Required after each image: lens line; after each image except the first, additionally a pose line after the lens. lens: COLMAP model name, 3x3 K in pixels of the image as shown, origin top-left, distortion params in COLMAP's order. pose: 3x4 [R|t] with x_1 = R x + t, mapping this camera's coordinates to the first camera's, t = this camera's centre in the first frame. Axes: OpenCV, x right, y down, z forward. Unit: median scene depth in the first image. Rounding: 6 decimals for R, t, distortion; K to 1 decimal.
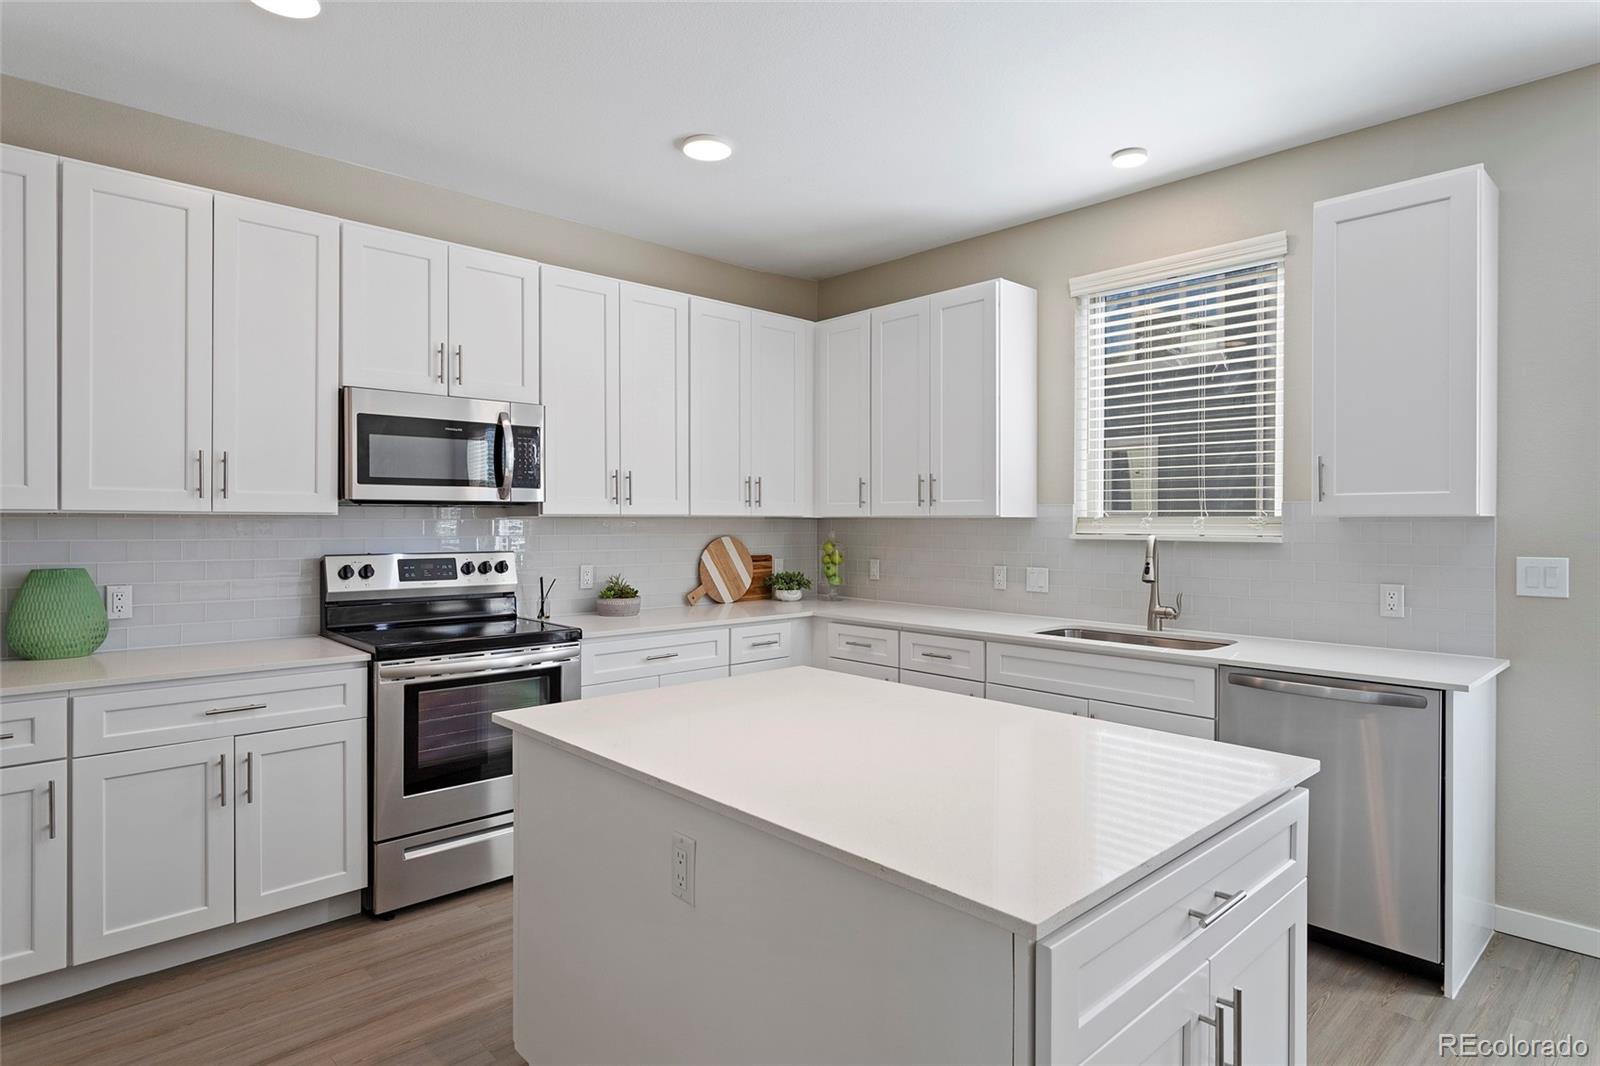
lens RADIAL K [[856.0, 0, 807.1], [0, 856.0, 527.4], [0, 0, 1]] dist [-0.003298, 0.000051]
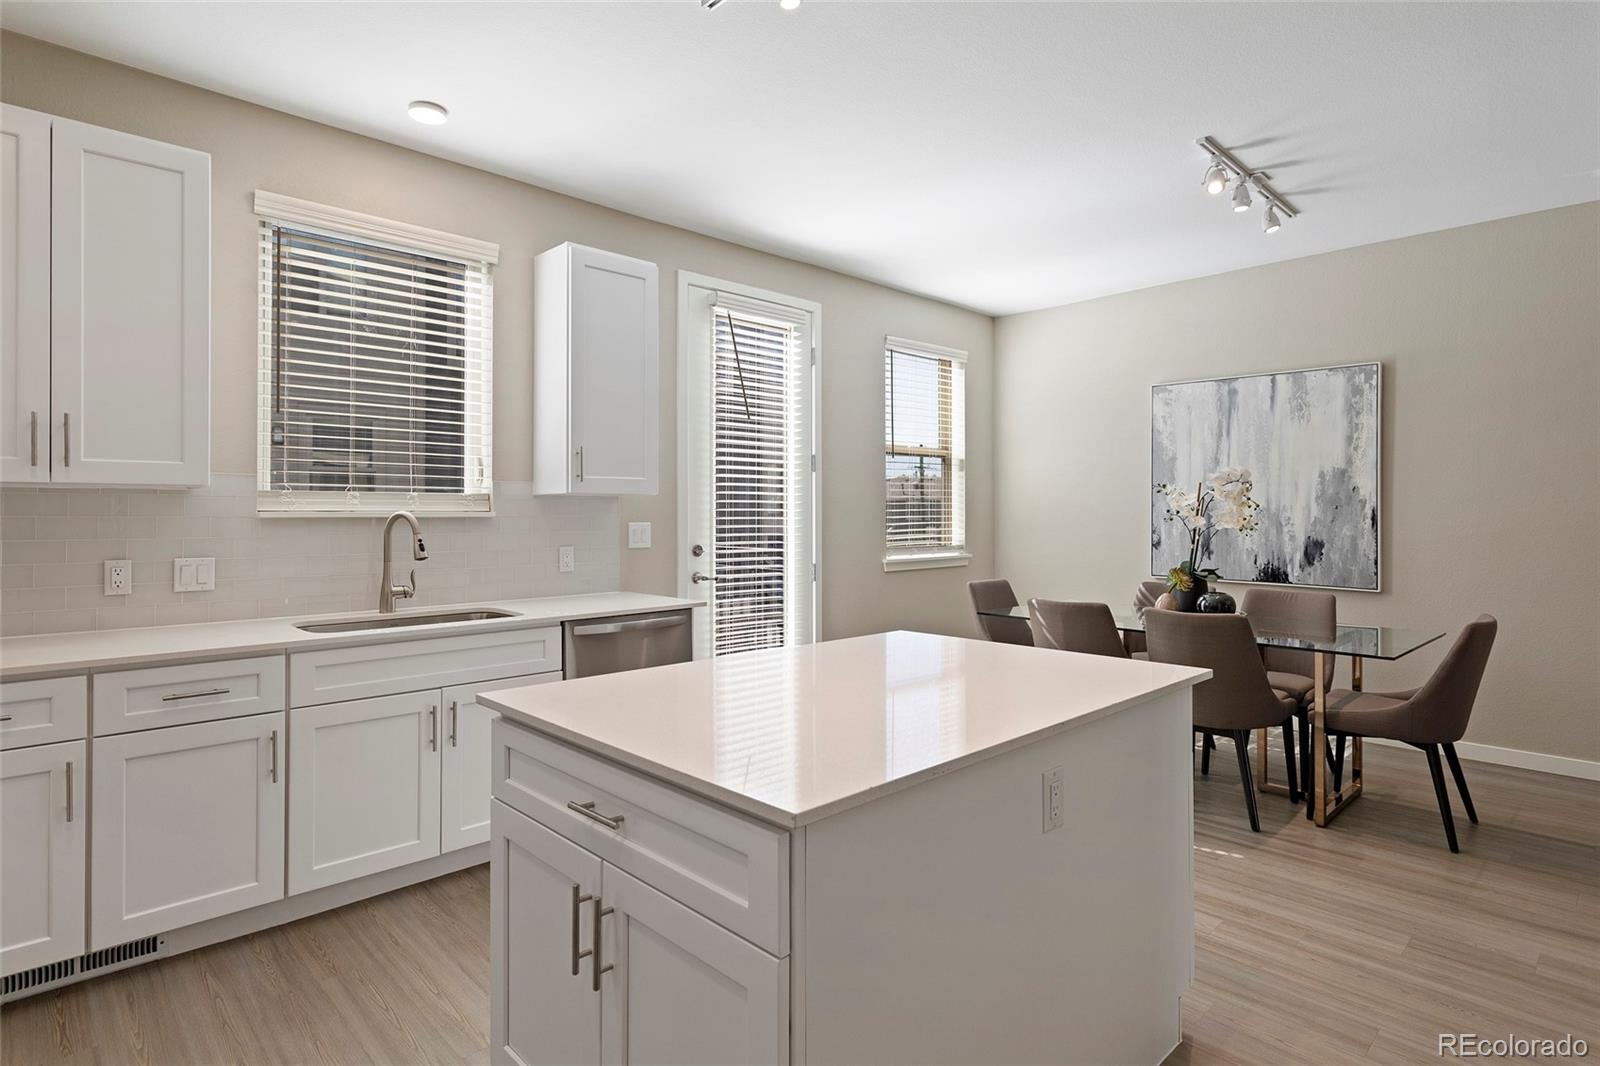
lens RADIAL K [[813.7, 0, 792.7], [0, 813.7, 509.6], [0, 0, 1]] dist [-0.002702, -0.001796]
pose [[-0.007228, 0.001123, 0.999973, -0.489352], [0.008245, 0.999965, -0.001063, 0.012104], [-0.999940, 0.008237, -0.007237, 0.557948]]
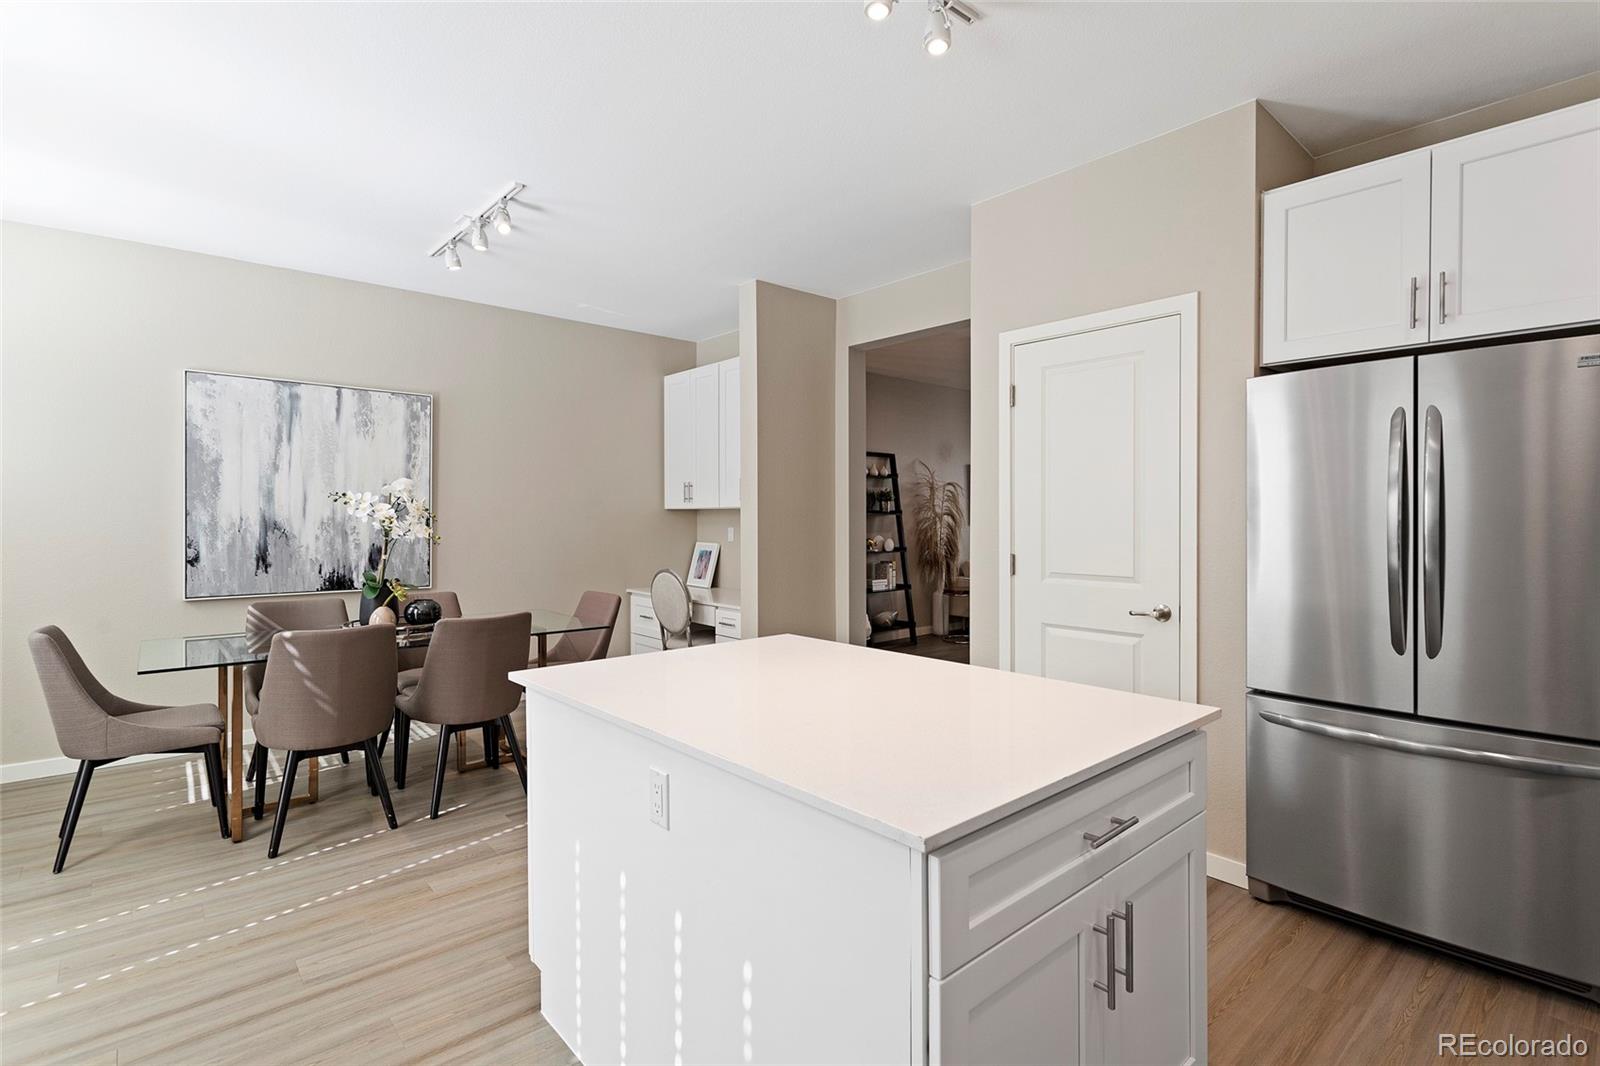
lens RADIAL K [[762.1, 0, 796.3], [0, 762.1, 530.7], [0, 0, 1]] dist [-0.012063, 0.007631]
pose [[-0.999090, -0.001576, 0.042630, 0.022527], [-0.000432, 0.999640, 0.026823, 0.001847], [-0.042657, 0.026780, -0.998731, 1.006576]]
